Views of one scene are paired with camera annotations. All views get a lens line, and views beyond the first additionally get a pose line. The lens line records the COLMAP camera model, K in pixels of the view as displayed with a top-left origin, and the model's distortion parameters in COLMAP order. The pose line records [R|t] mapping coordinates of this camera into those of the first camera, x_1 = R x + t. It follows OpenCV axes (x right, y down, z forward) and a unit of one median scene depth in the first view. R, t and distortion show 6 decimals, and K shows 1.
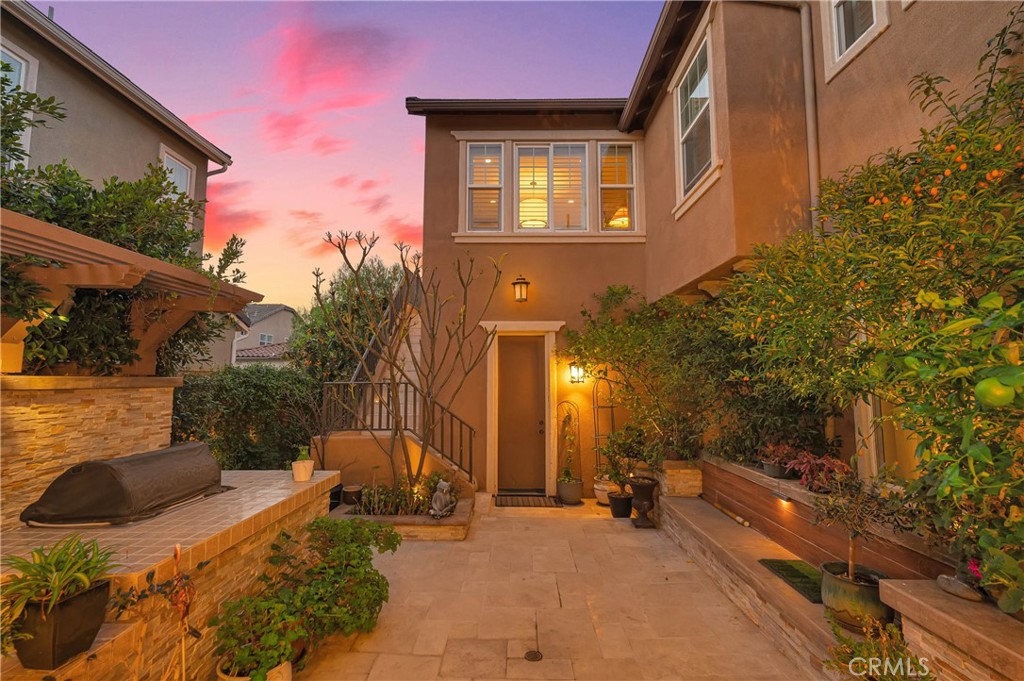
lens RADIAL K [[455.7, 0, 514.2], [0, 455.7, 338.5], [0, 0, 1]] dist [0.000798, -0.000541]
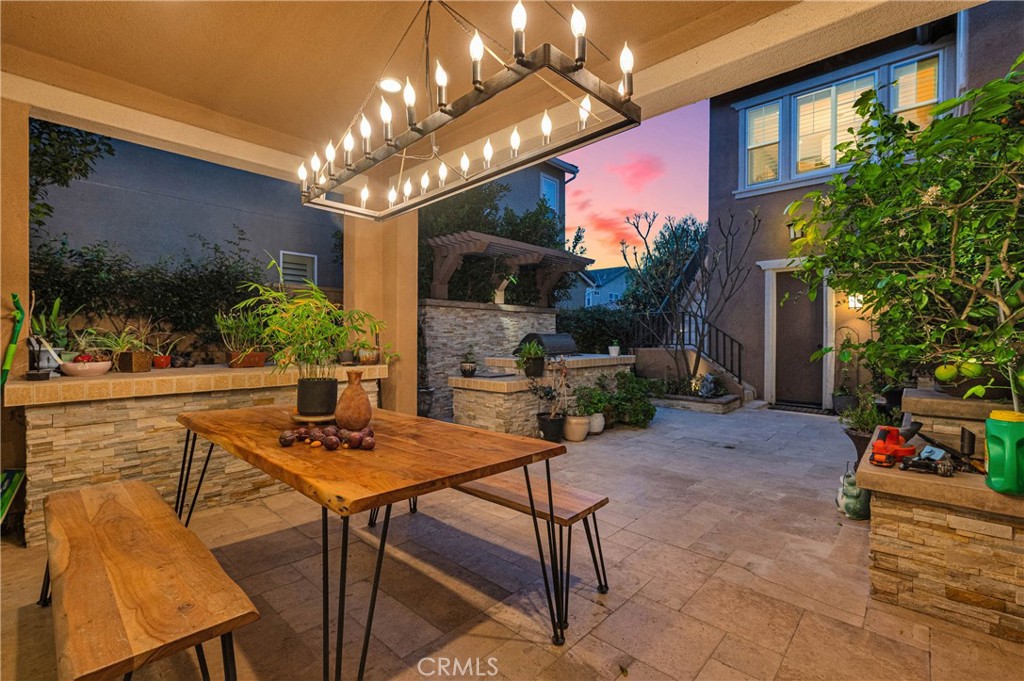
lens RADIAL K [[455.7, 0, 507.6], [0, 455.7, 338.7], [0, 0, 1]] dist [0.000798, -0.000541]
pose [[0.740416, 0.004230, -0.672136, 0.321686], [0.058287, 0.995809, 0.070475, 0.054228], [0.669617, -0.091358, 0.737066, -0.457946]]
